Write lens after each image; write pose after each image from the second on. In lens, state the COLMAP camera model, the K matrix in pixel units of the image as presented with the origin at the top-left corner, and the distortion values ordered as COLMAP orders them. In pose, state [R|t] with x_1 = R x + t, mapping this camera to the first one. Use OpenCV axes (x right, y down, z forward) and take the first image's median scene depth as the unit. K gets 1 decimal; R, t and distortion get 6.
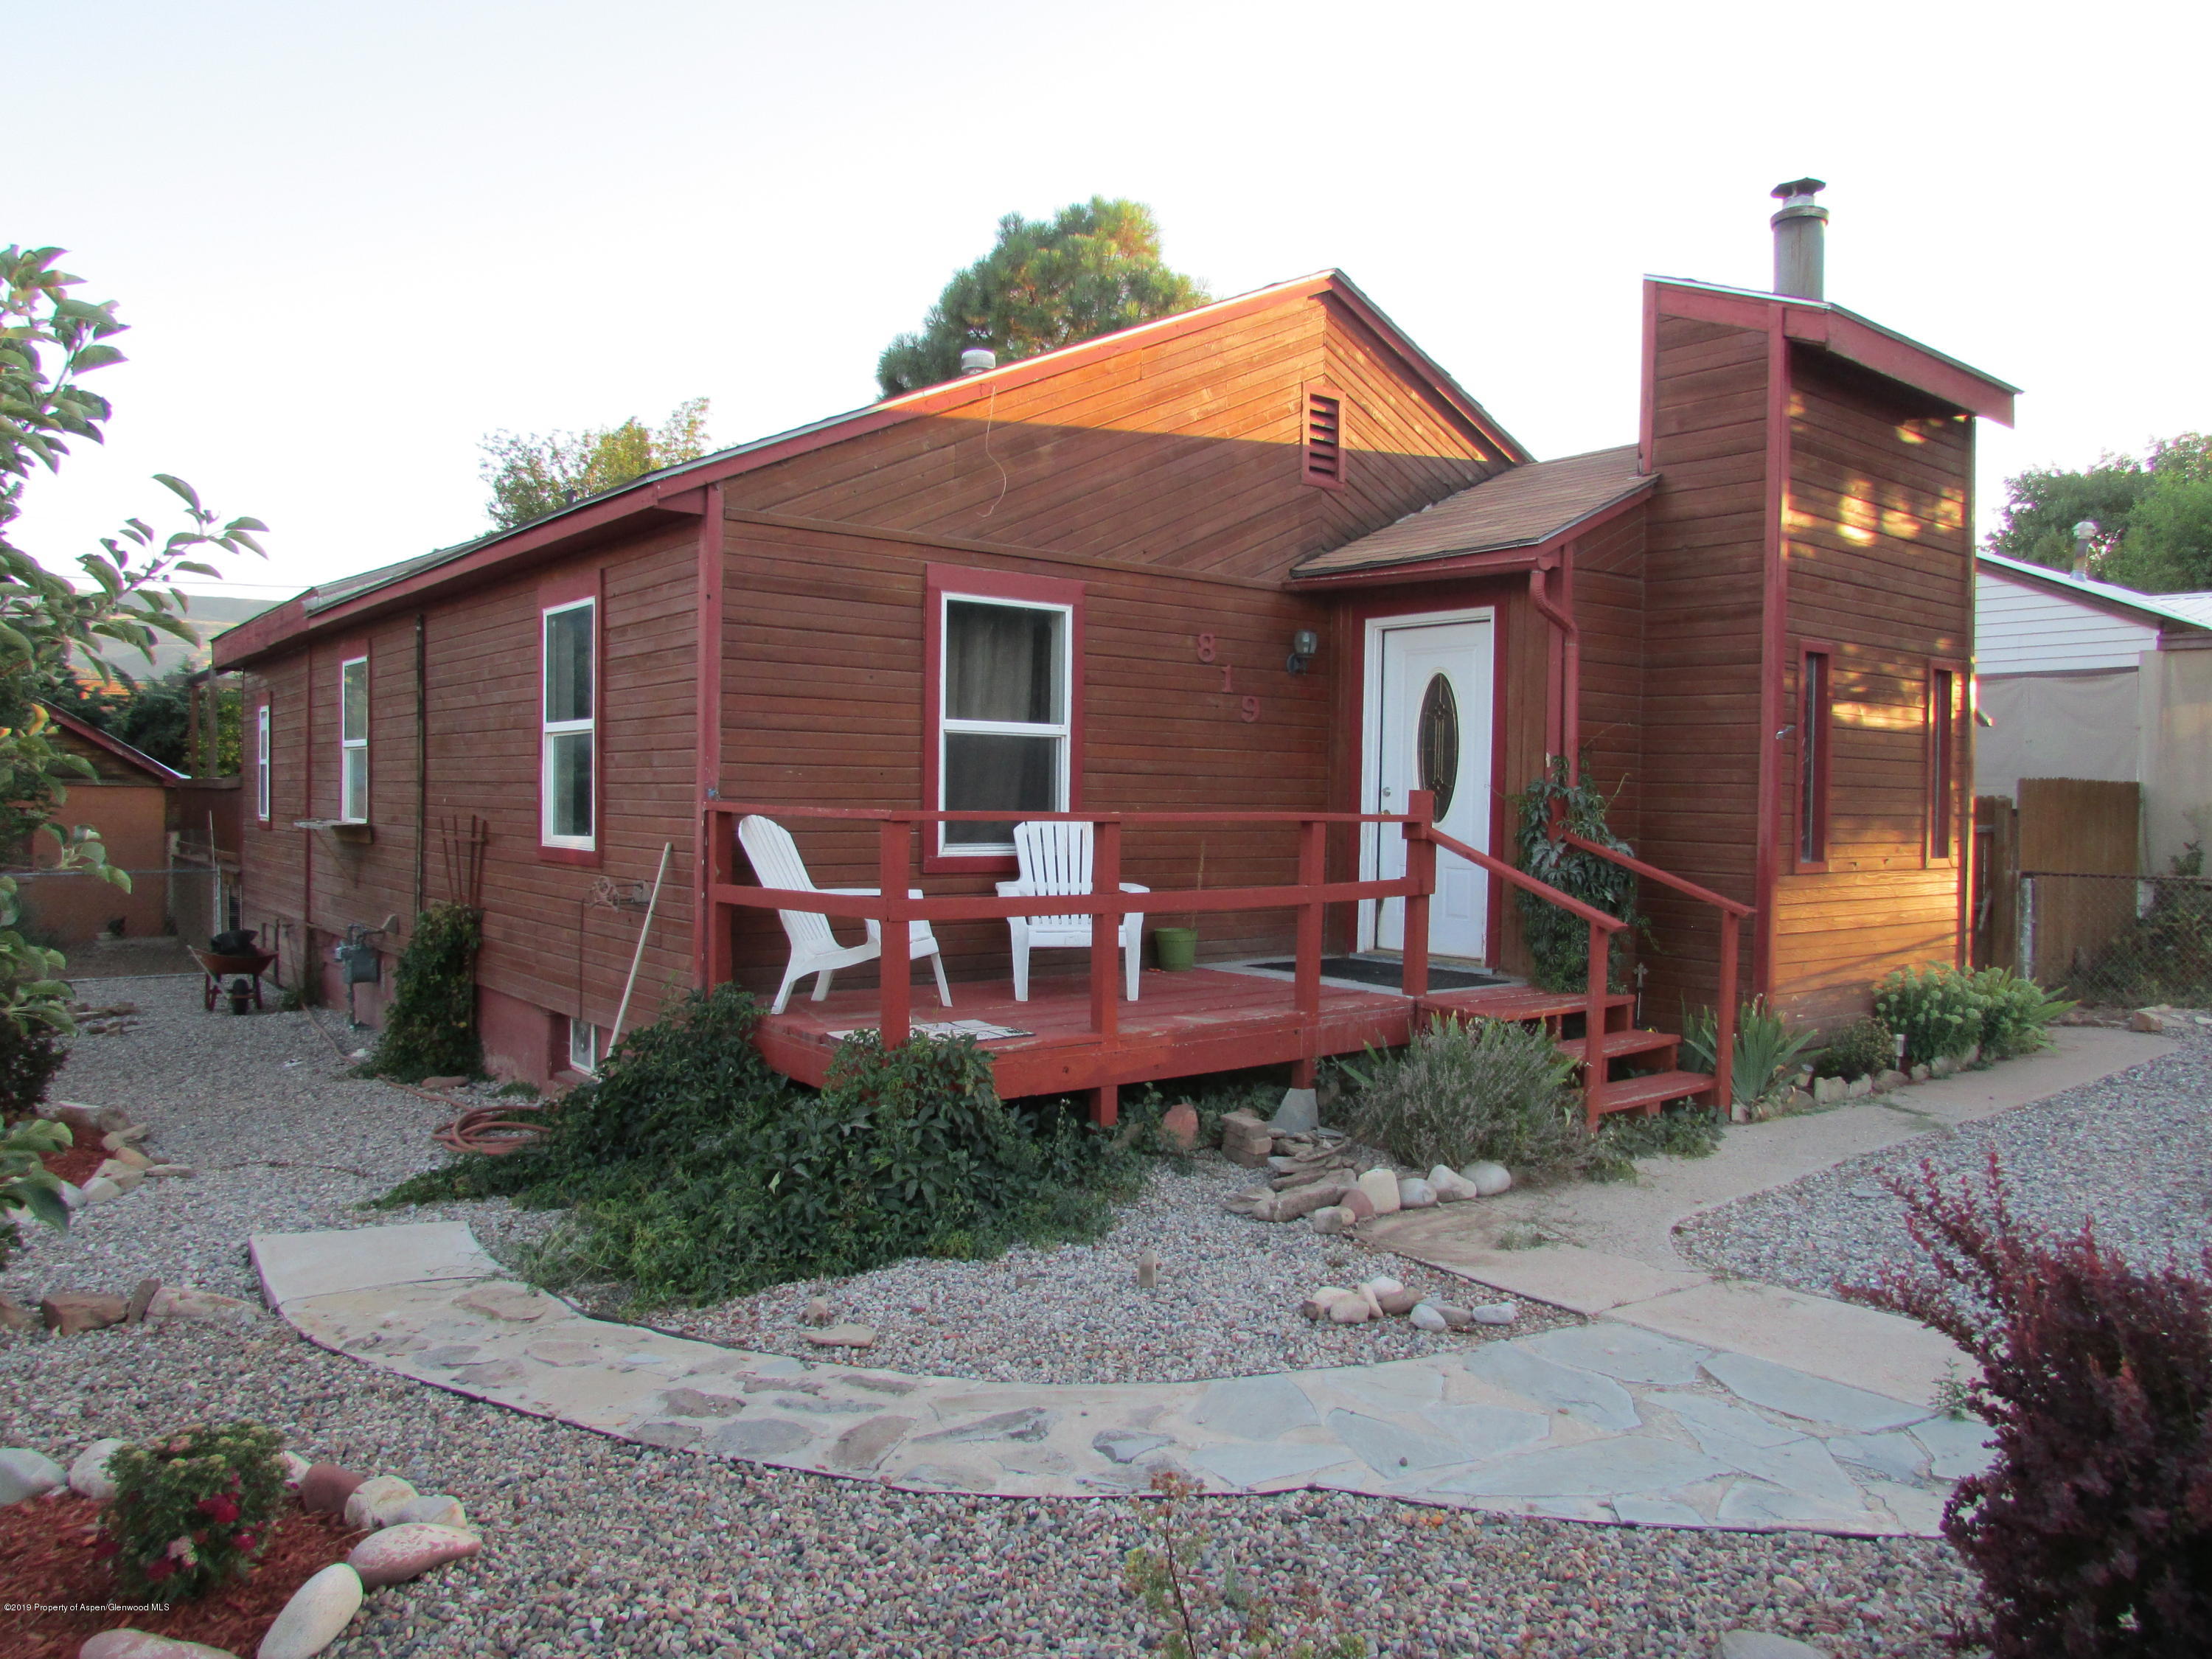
lens RADIAL K [[1564.2, 0, 1112.4], [0, 1564.2, 823.1], [0, 0, 1]] dist [-0.032001, 0.003093]
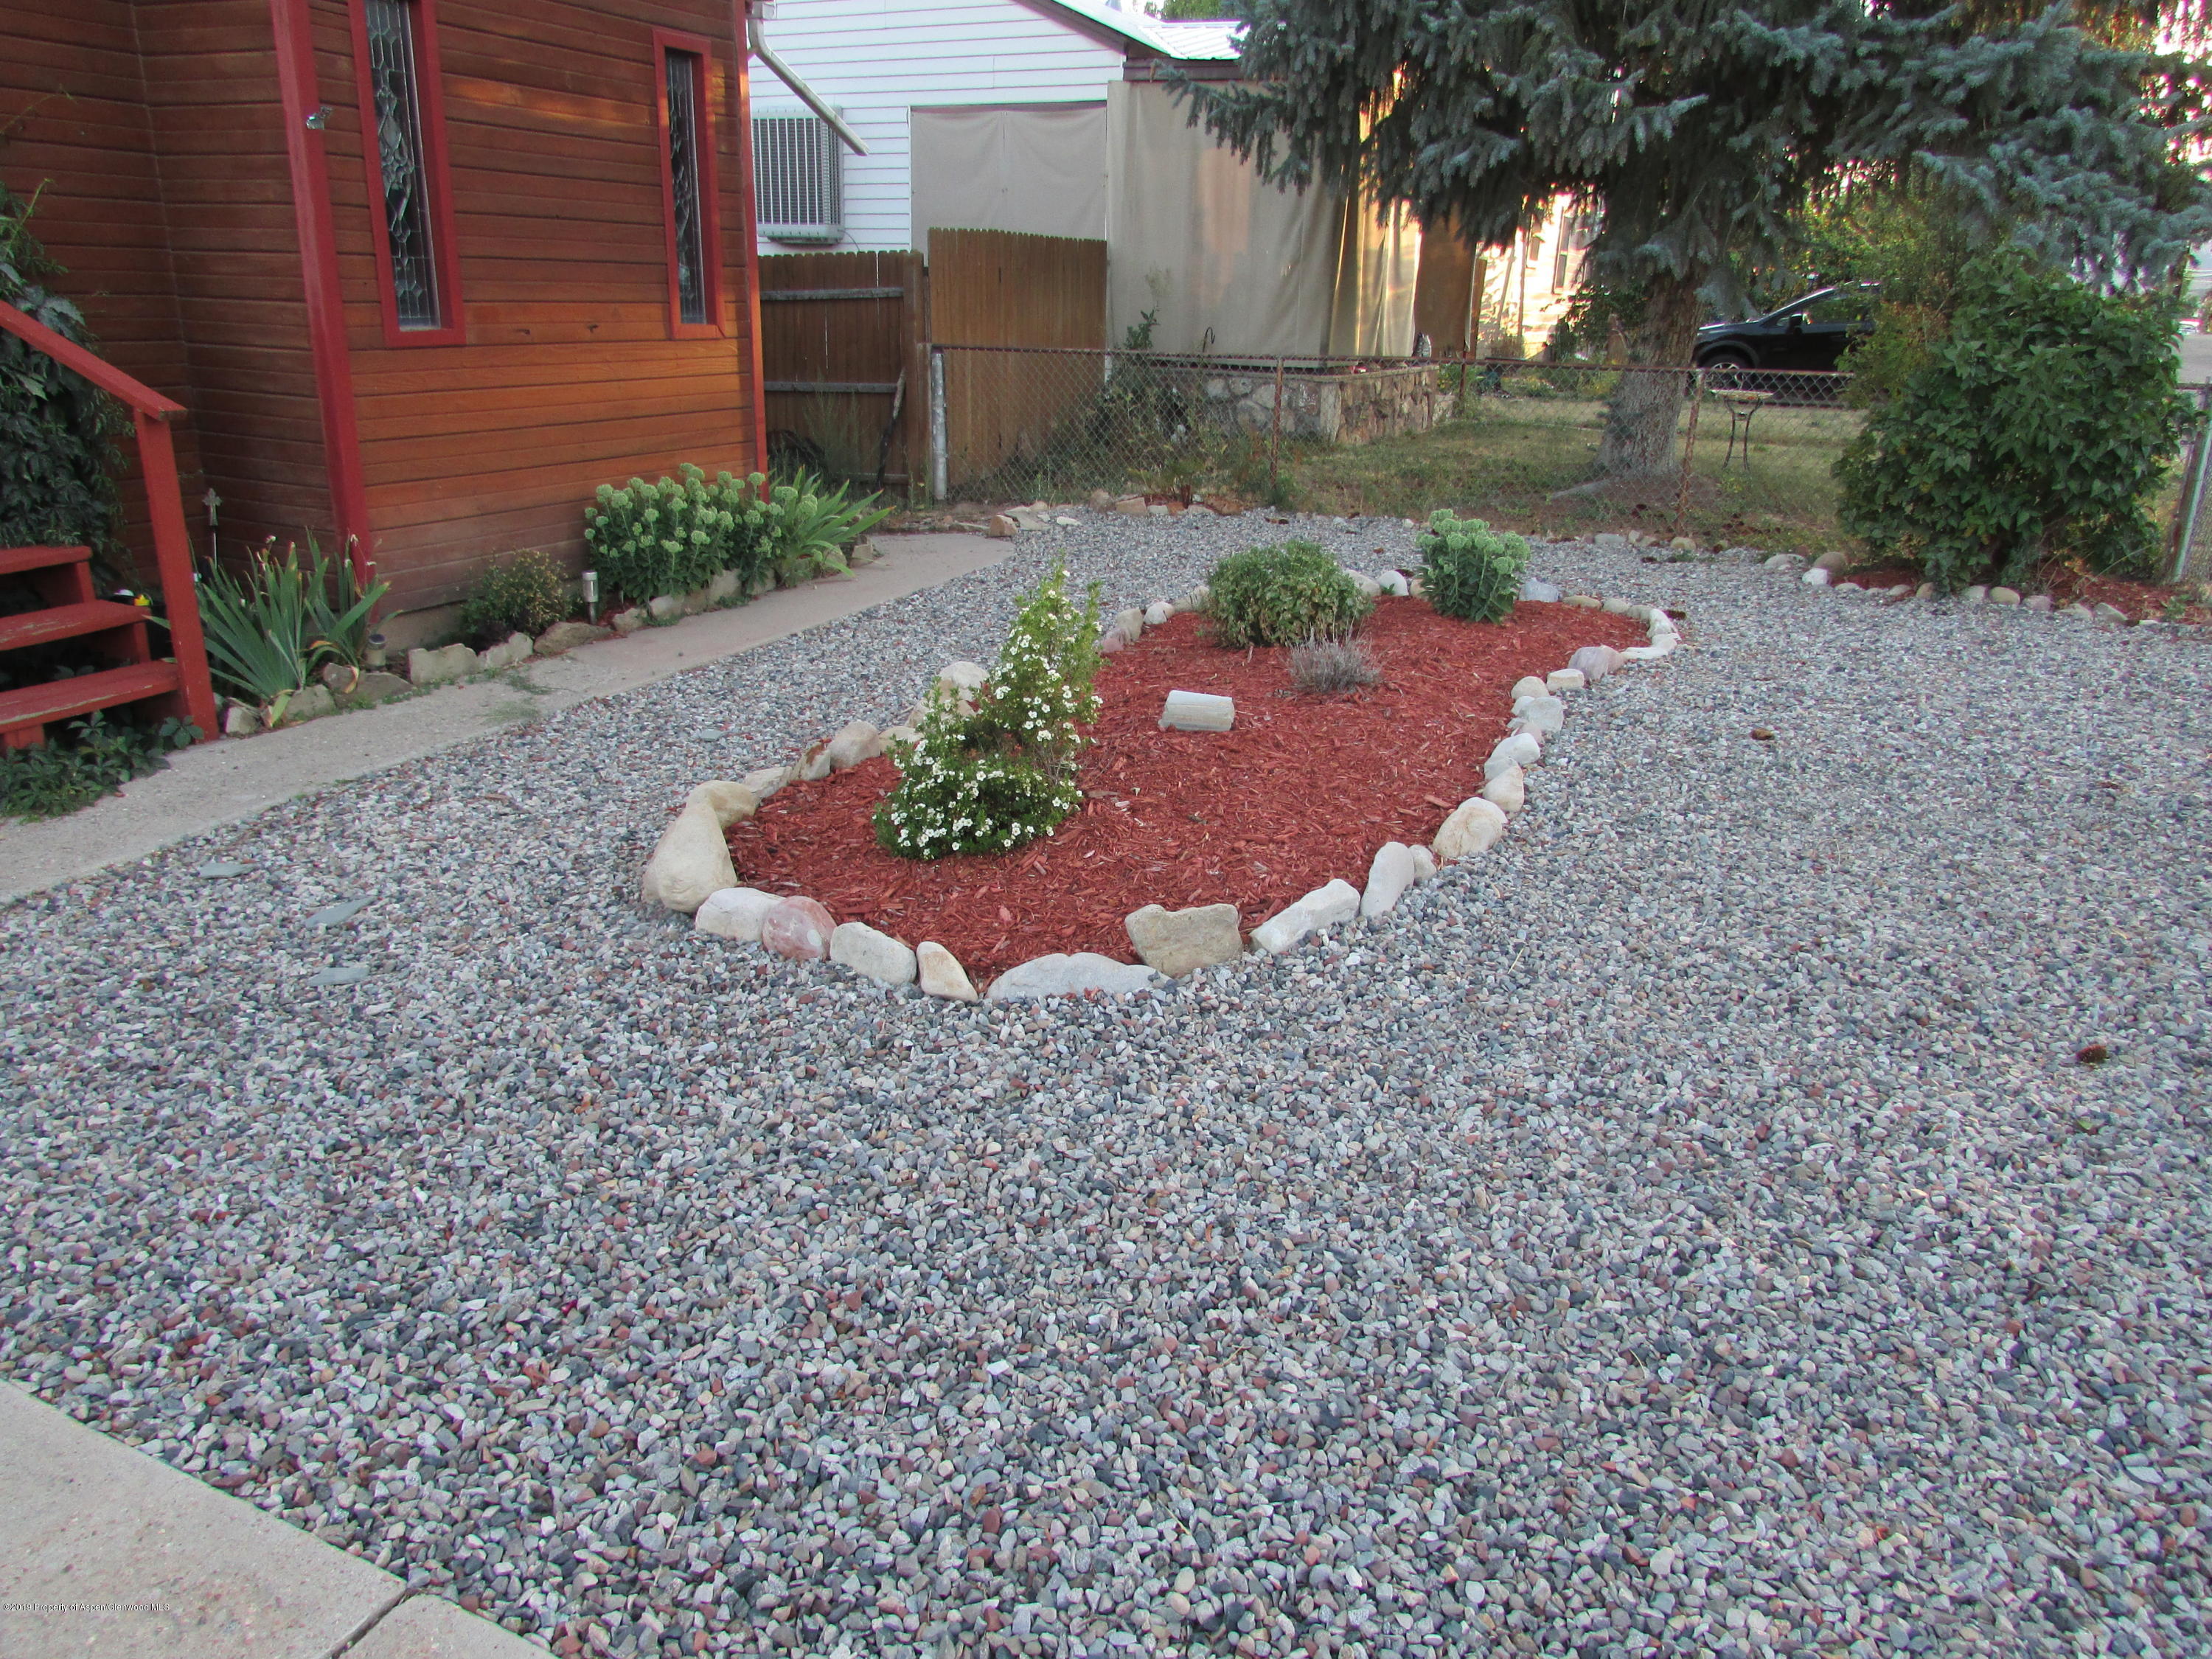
lens RADIAL K [[1564.2, 0, 1096.8], [0, 1564.2, 826.0], [0, 0, 1]] dist [-0.032001, 0.003093]
pose [[0.899976, -0.135152, 0.414460, 0.370767], [-0.003532, 0.948436, 0.316948, 0.013842], [-0.435925, -0.286709, 0.853093, 0.210718]]
